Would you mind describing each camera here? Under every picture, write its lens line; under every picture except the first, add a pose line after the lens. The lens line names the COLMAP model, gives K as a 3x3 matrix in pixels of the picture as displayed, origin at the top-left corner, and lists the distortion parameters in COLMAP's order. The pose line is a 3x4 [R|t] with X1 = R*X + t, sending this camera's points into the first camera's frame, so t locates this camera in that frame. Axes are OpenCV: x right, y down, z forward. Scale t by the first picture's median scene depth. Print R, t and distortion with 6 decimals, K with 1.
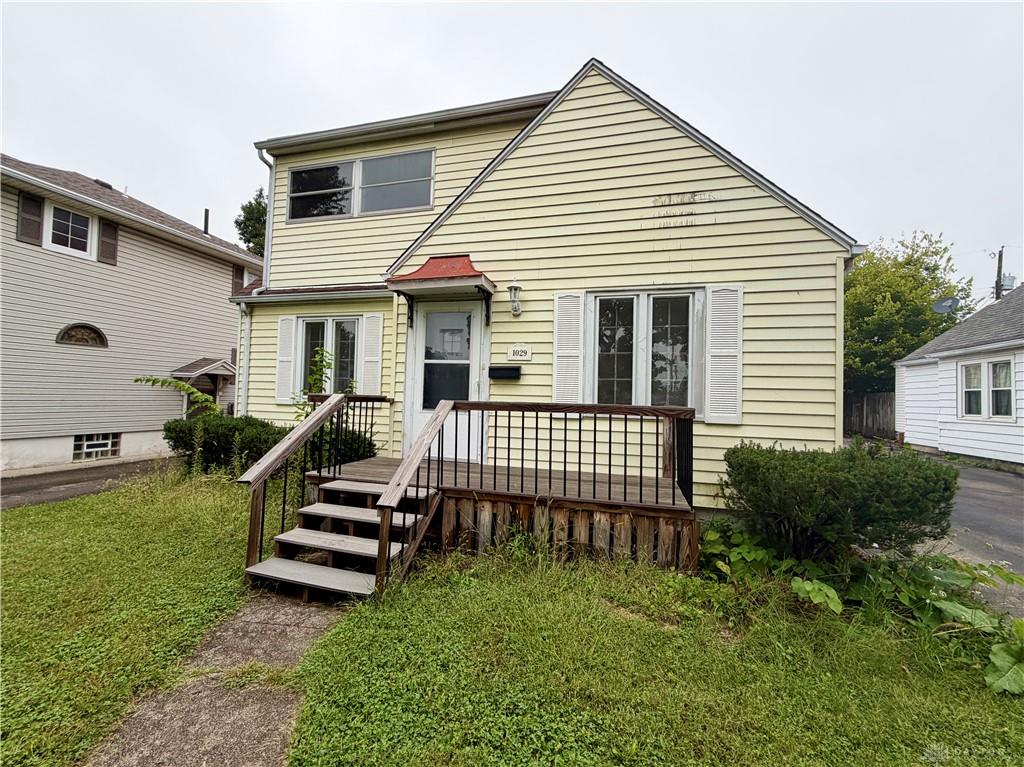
lens RADIAL K [[421.9, 0, 509.0], [0, 421.9, 383.7], [0, 0, 1]] dist [-0.002188, -0.000088]
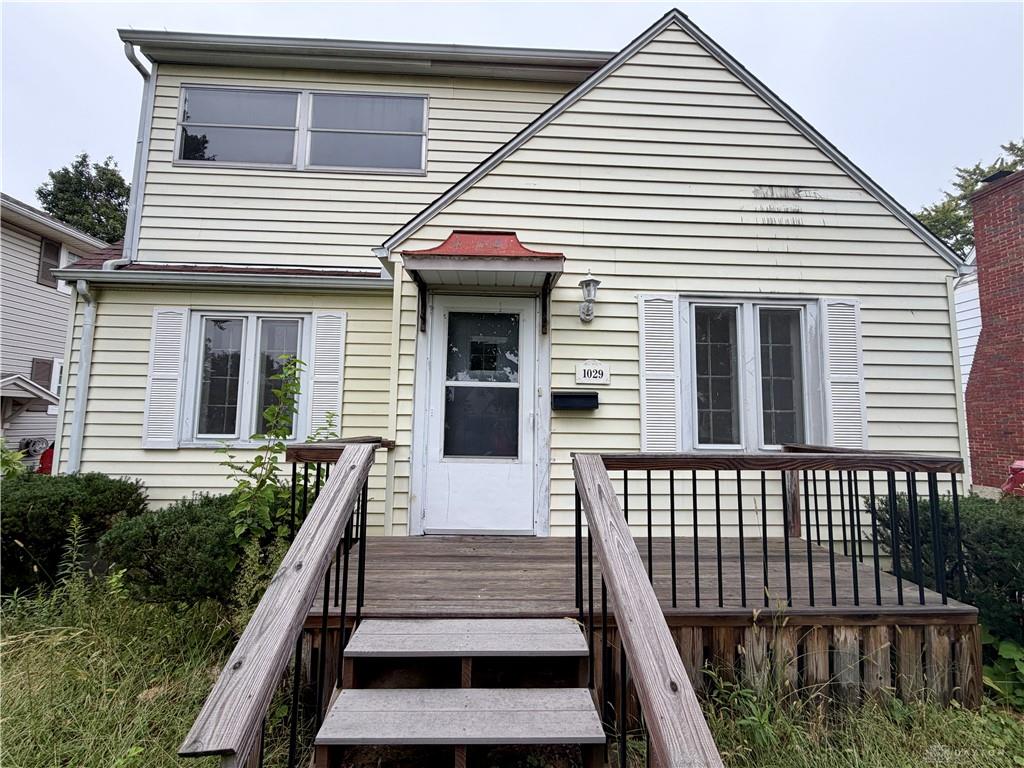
lens RADIAL K [[406.5, 0, 510.9], [0, 406.5, 384.6], [0, 0, 1]] dist [-0.002080, 0.000008]
pose [[0.952860, 0.013645, 0.303103, -0.303803], [0.001839, 0.998710, -0.050742, -0.019100], [-0.303405, 0.048907, 0.951606, 0.373099]]
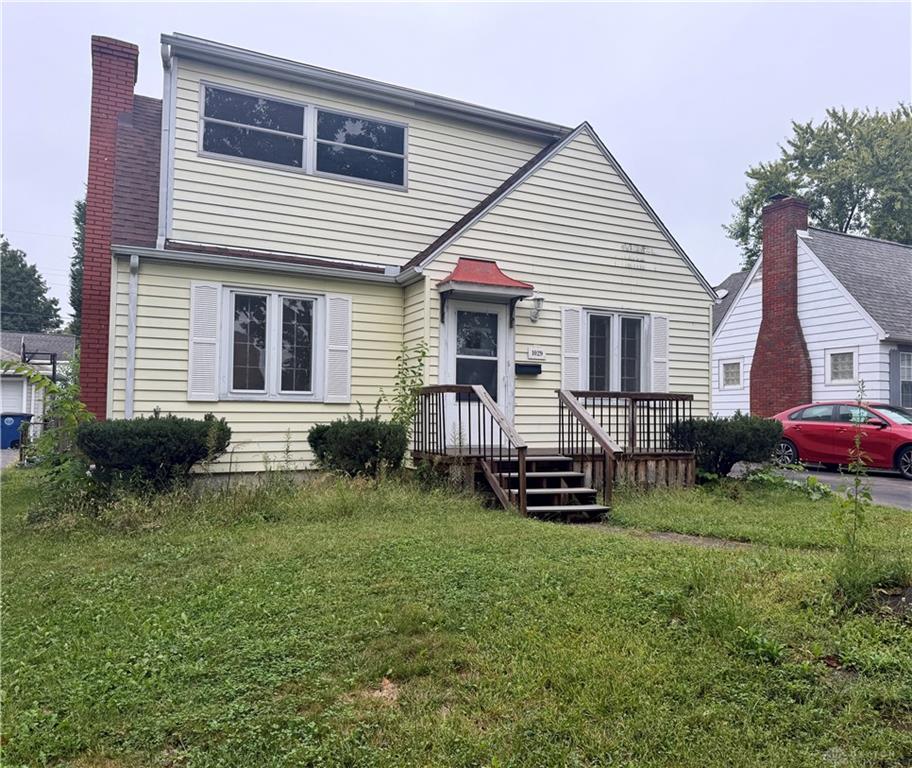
lens RADIAL K [[721.1, 0, 515.1], [0, 721.1, 385.1], [0, 0, 1]] dist [0.168774, -0.361314]
pose [[0.721441, 0.009794, 0.692407, -1.381558], [-0.011249, 0.999934, -0.002423, 0.023096], [-0.692385, -0.006041, 0.721503, -0.417110]]
